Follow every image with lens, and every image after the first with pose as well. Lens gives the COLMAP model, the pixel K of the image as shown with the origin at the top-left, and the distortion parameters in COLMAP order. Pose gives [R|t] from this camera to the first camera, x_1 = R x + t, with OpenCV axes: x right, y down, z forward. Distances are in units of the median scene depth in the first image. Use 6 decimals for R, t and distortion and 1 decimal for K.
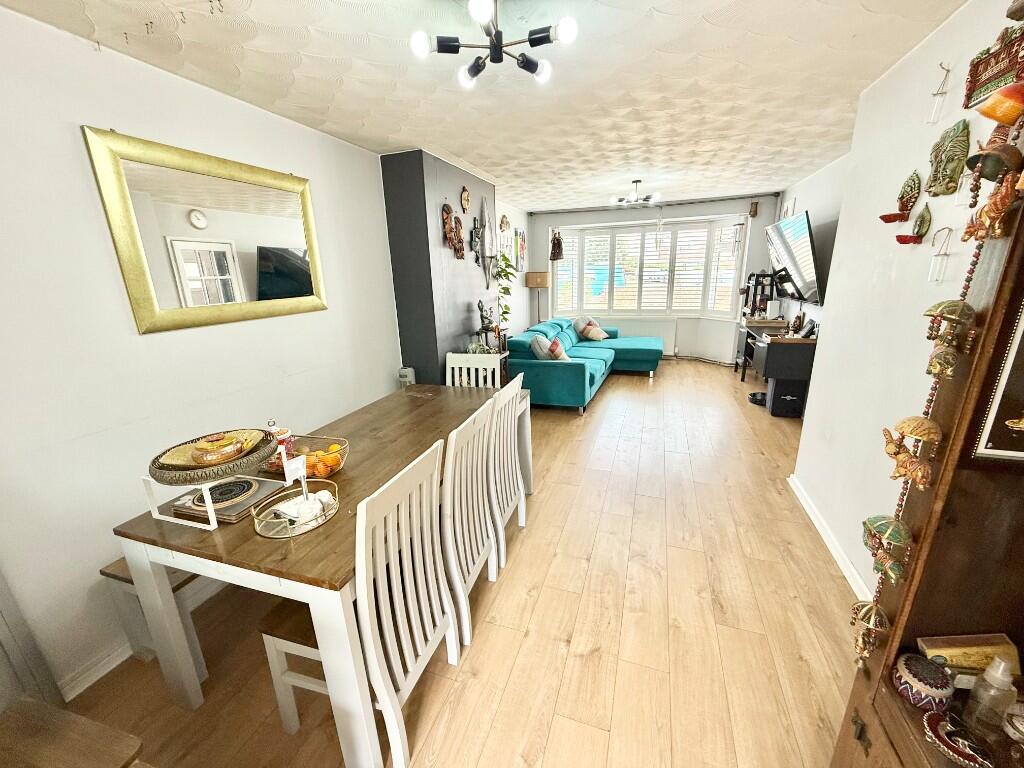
lens RADIAL K [[410.0, 0, 512.0], [0, 410.0, 384.0], [0, 0, 1]] dist [-0.003475, -0.000149]
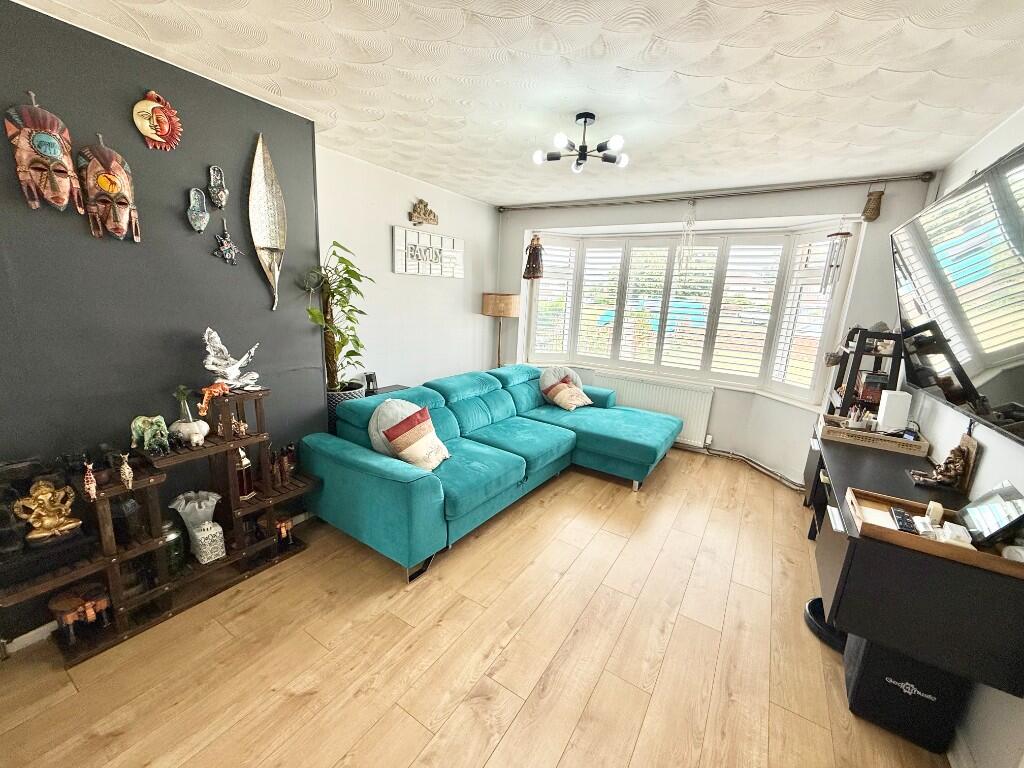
lens RADIAL K [[410.0, 0, 512.0], [0, 410.0, 384.0], [0, 0, 1]] dist [-0.003475, -0.000149]
pose [[0.970749, 0.127283, -0.203583, 0.280141], [-0.138325, 0.989542, -0.040899, -0.119613], [0.196248, 0.067863, 0.978203, 0.418675]]
